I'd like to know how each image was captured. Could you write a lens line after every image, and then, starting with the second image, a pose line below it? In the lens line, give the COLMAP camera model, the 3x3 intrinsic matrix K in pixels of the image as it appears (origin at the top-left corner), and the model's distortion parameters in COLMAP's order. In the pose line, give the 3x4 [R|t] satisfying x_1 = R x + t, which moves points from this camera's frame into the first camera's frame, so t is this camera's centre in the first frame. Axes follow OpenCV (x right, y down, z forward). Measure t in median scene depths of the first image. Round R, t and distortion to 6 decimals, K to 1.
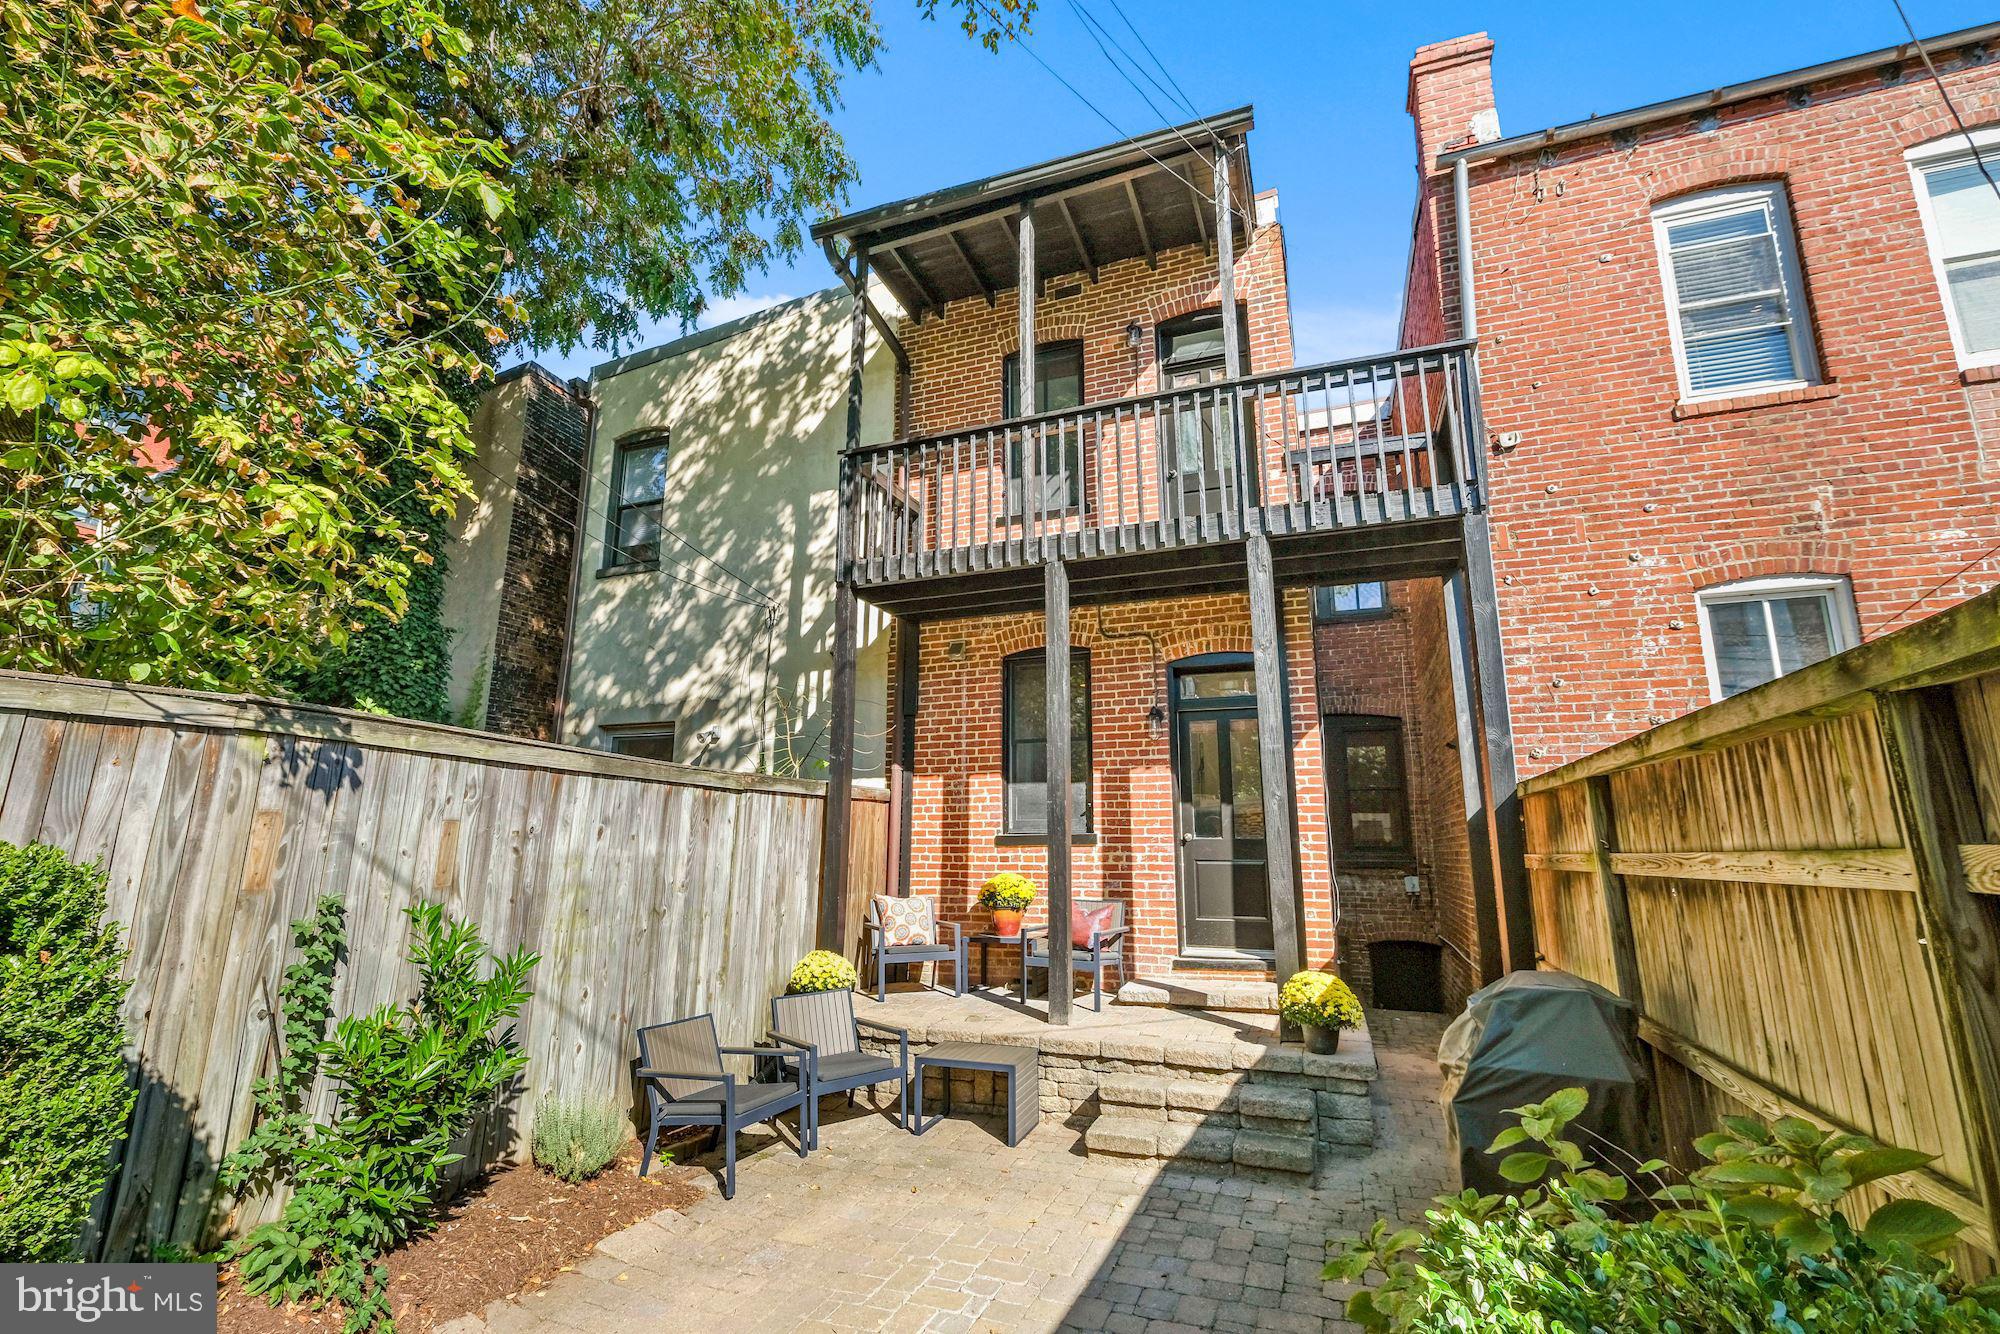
lens RADIAL K [[848.3, 0, 1003.9], [0, 848.3, 669.6], [0, 0, 1]] dist [-0.003774, 0.000042]
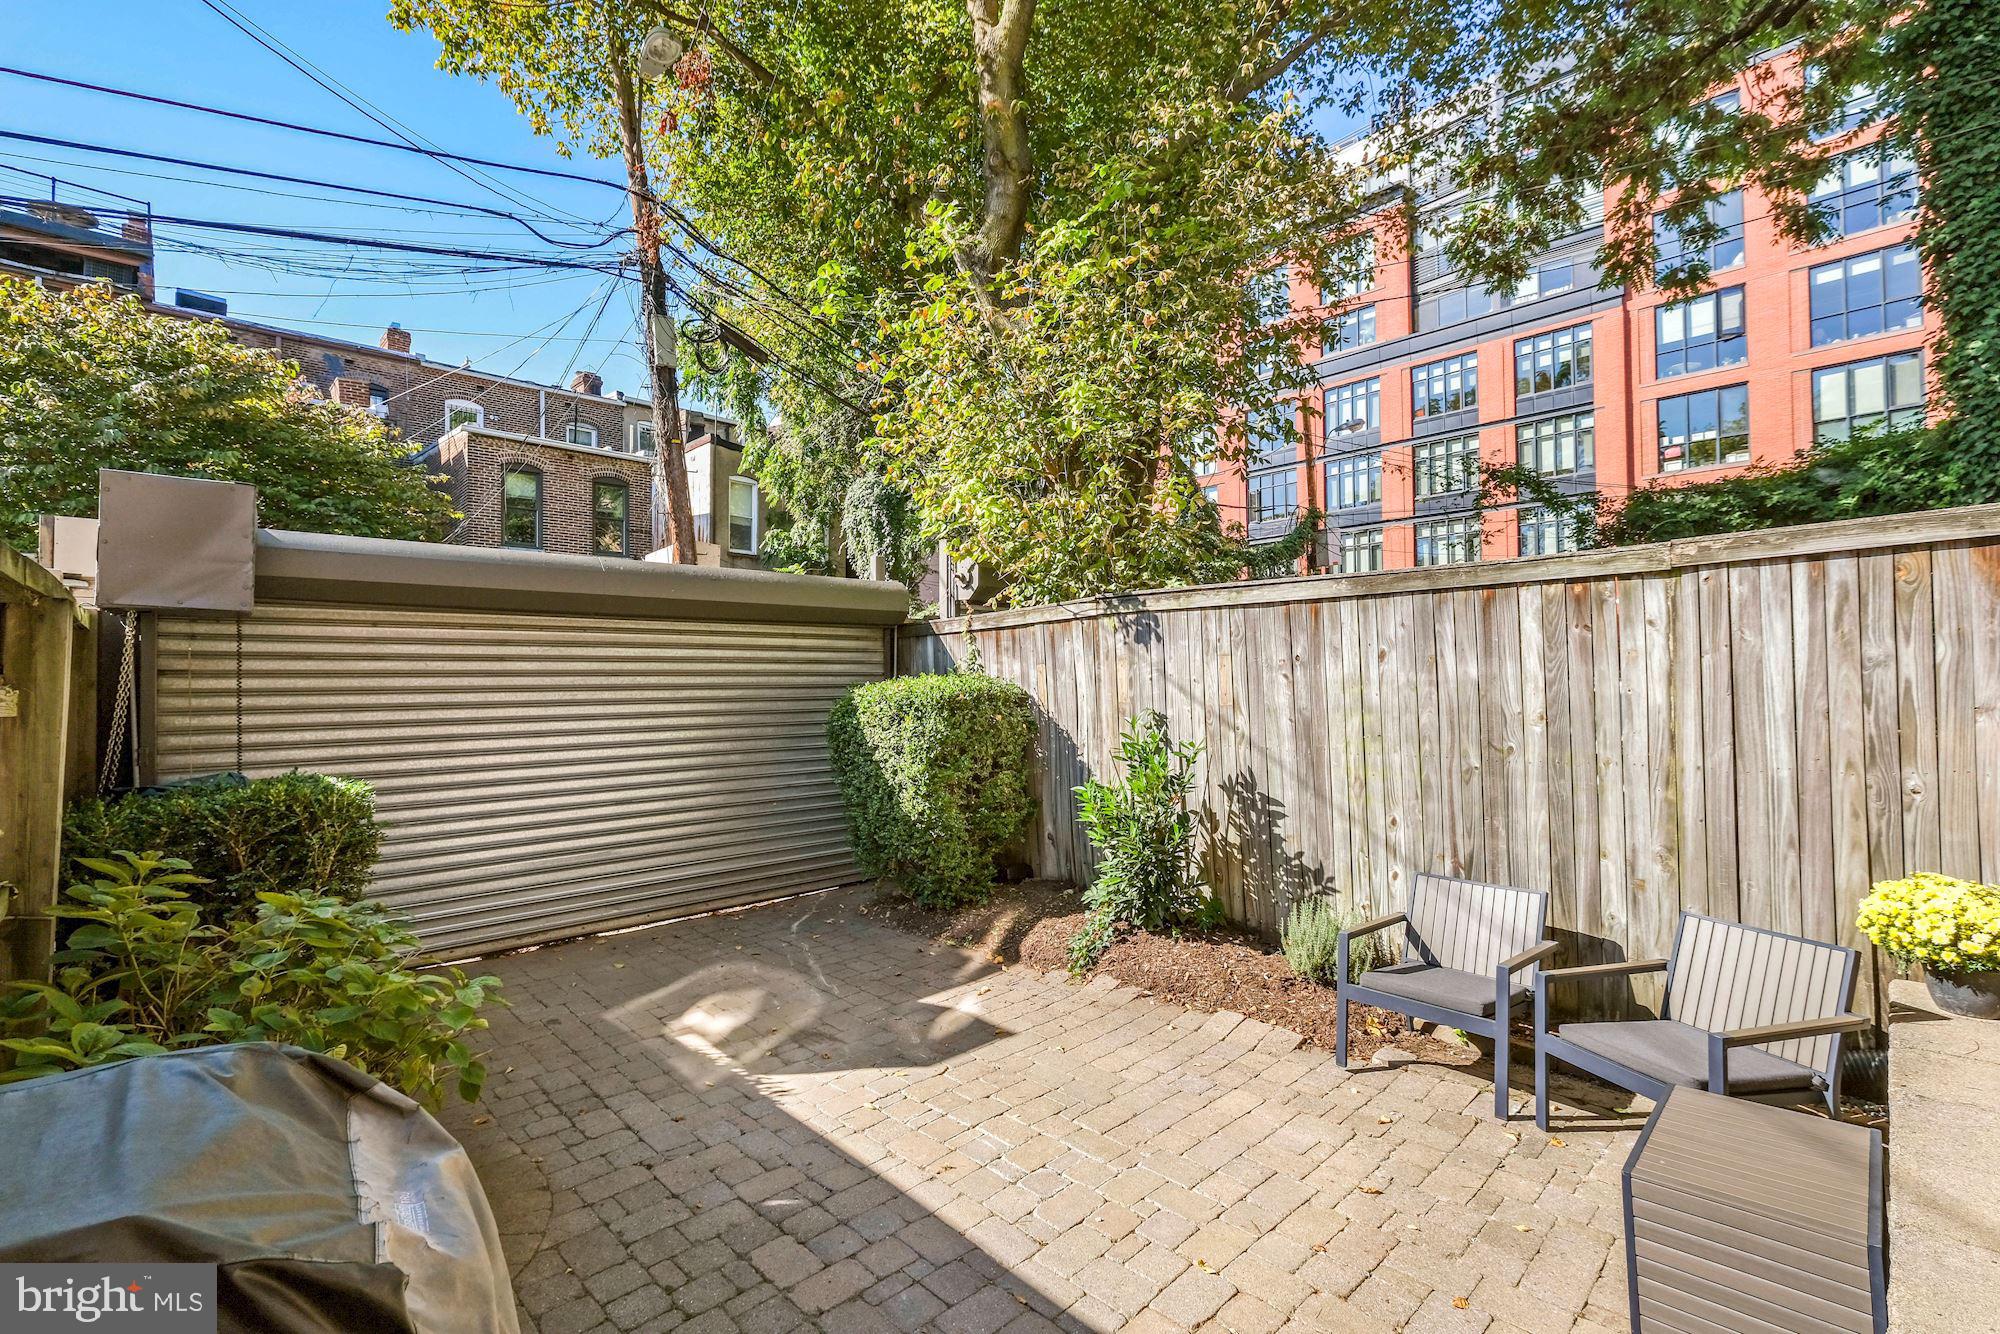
lens RADIAL K [[848.3, 0, 1008.5], [0, 848.3, 679.2], [0, 0, 1]] dist [-0.003774, 0.000042]
pose [[-0.422228, -0.015132, -0.906363, 0.584297], [0.194604, 0.975036, -0.106935, 0.255608], [0.885355, -0.221533, -0.408742, 1.090787]]
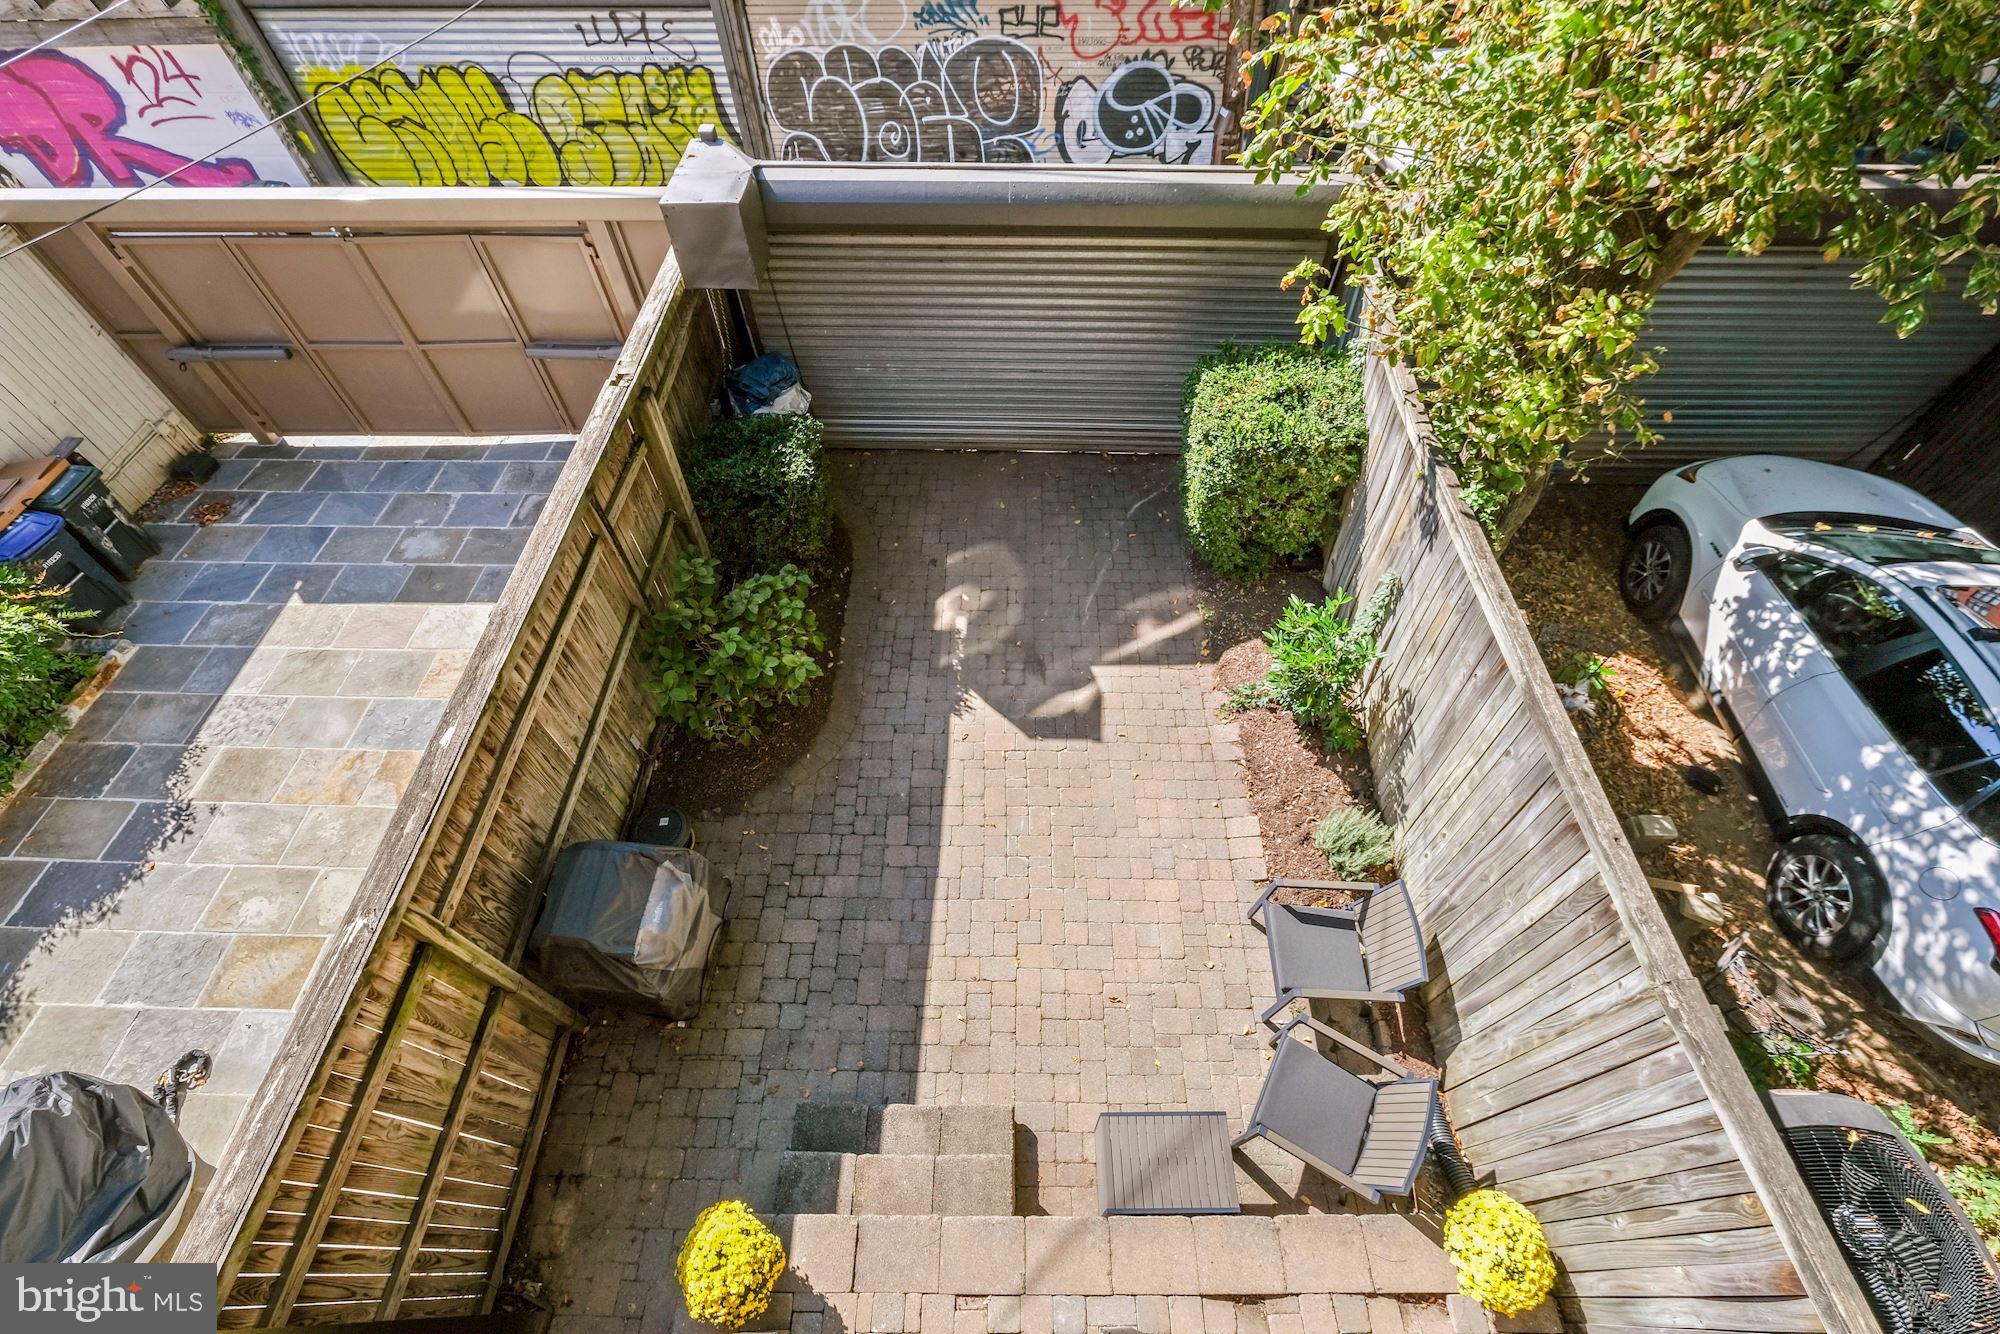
lens RADIAL K [[848.3, 0, 1005.4], [0, 848.3, 664.8], [0, 0, 1]] dist [-0.003774, 0.000042]
pose [[-0.935454, 0.285910, -0.207803, 0.168958], [0.079393, 0.742876, 0.664704, -0.531686], [0.344417, 0.605302, -0.717626, 1.503618]]
